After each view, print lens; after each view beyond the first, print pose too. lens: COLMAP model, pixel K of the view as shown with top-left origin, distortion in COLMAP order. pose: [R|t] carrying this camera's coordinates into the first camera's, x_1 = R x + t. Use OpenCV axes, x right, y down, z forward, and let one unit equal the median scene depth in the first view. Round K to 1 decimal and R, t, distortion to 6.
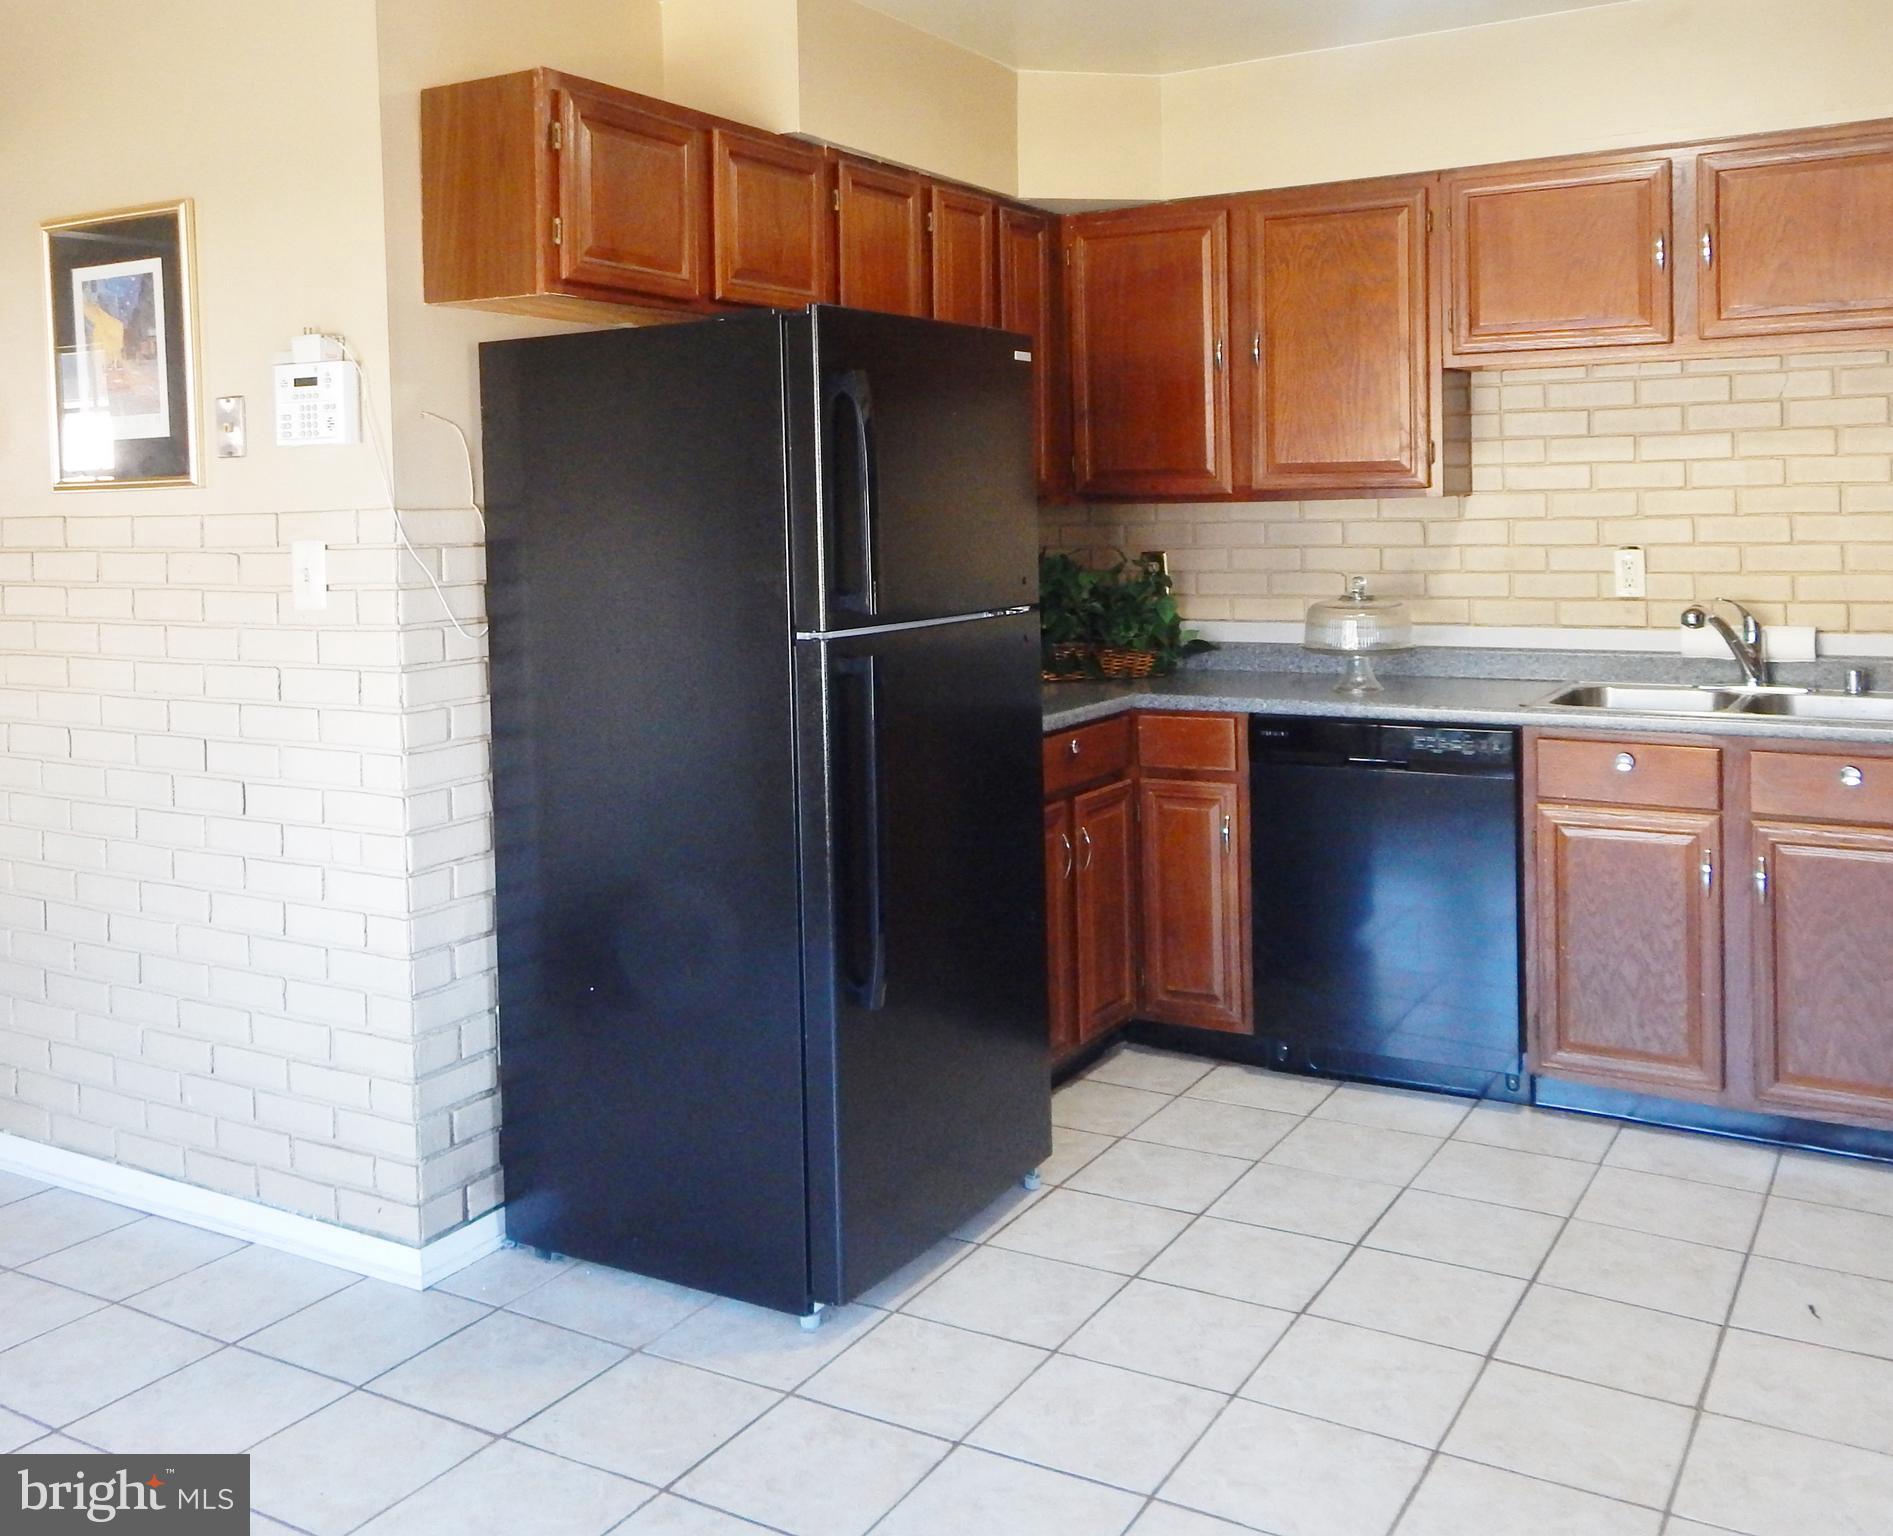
lens RADIAL K [[1770.4, 0, 953.9], [0, 1770.4, 536.0], [0, 0, 1]] dist [-0.008918, 0.000000]
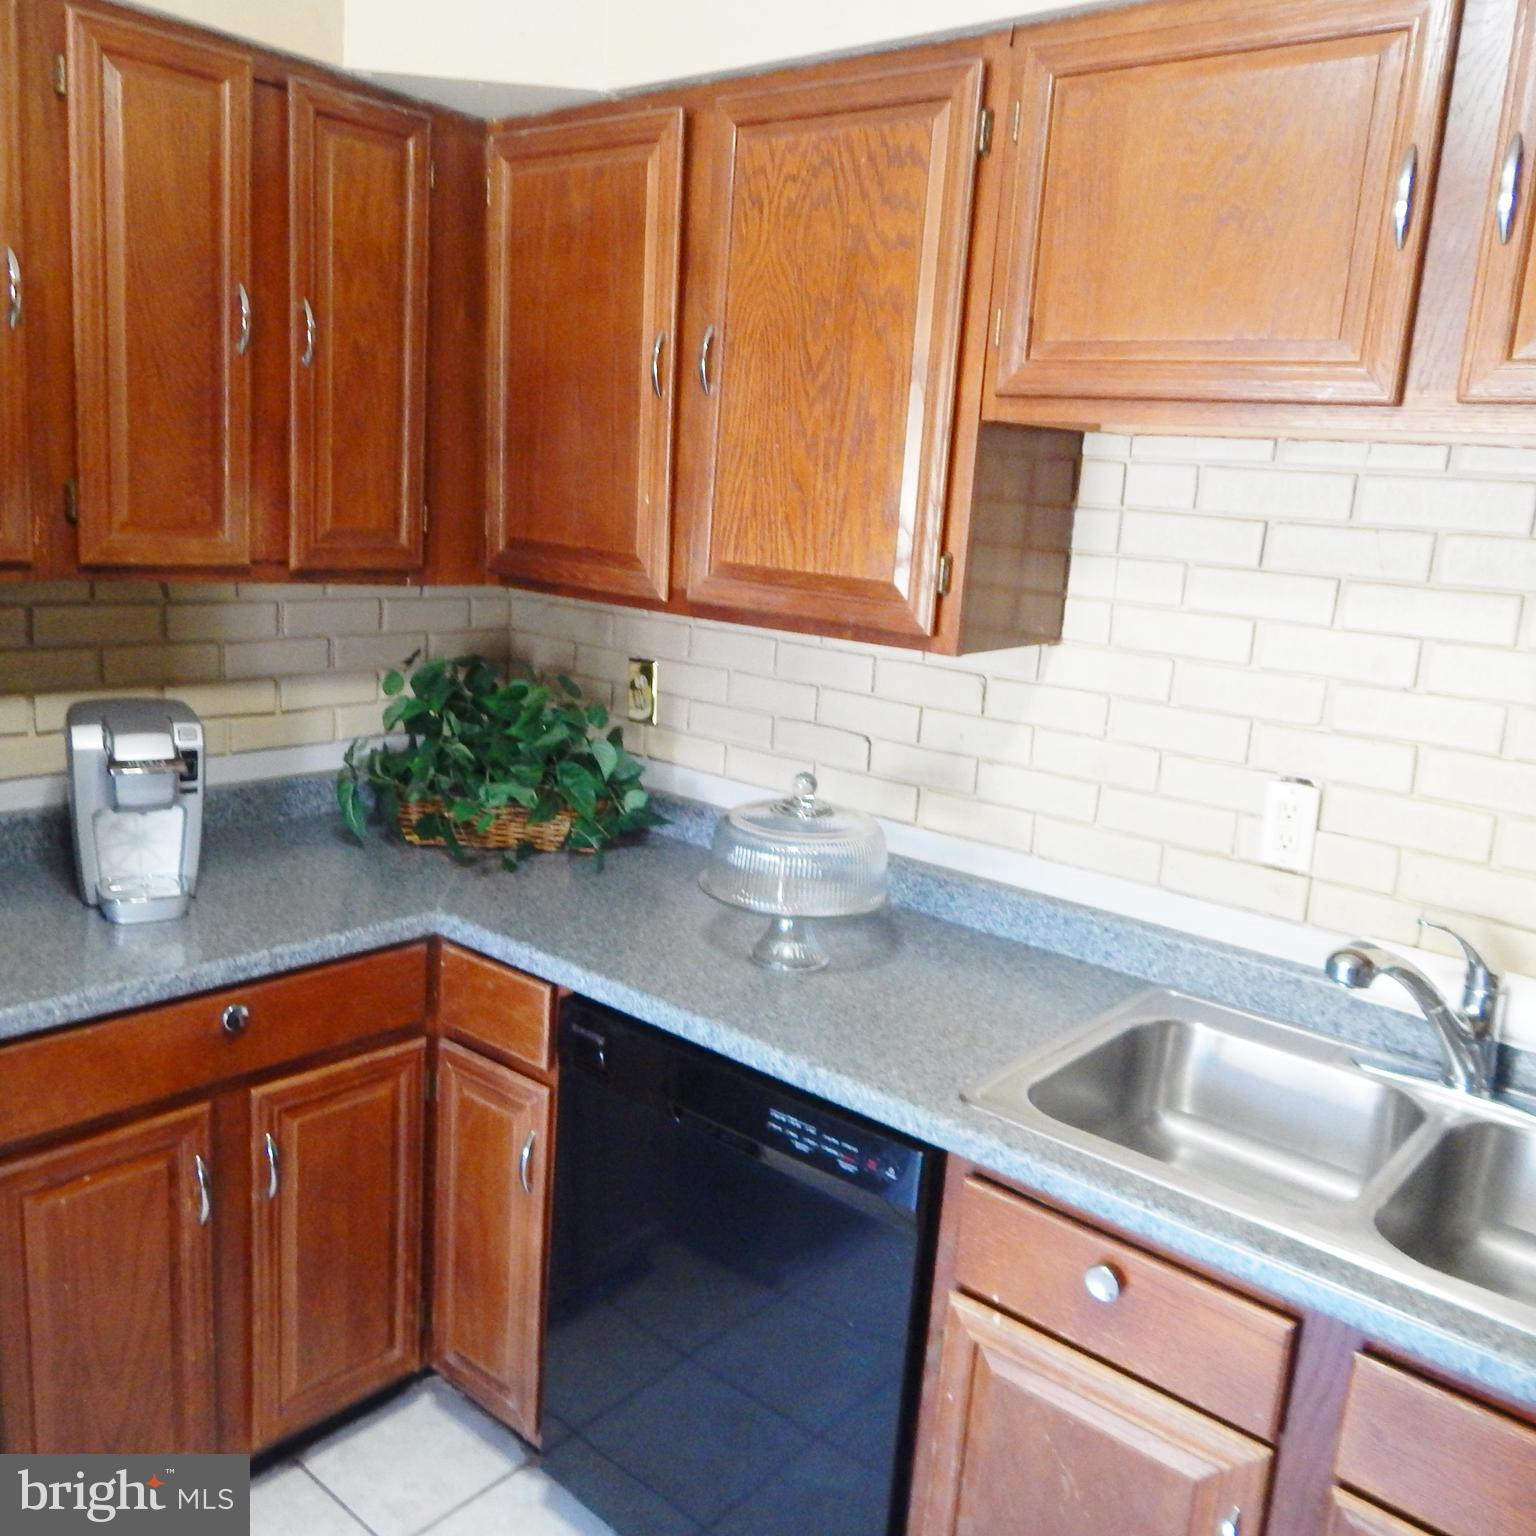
lens RADIAL K [[1381.4, 0, 768.4], [0, 1381.4, 769.0], [0, 0, 1]] dist [0.012816, -0.020981]
pose [[0.981960, 0.121599, -0.144801, 0.282601], [-0.094304, 0.978699, 0.182361, -0.060833], [0.163892, -0.165416, 0.972511, 0.552417]]
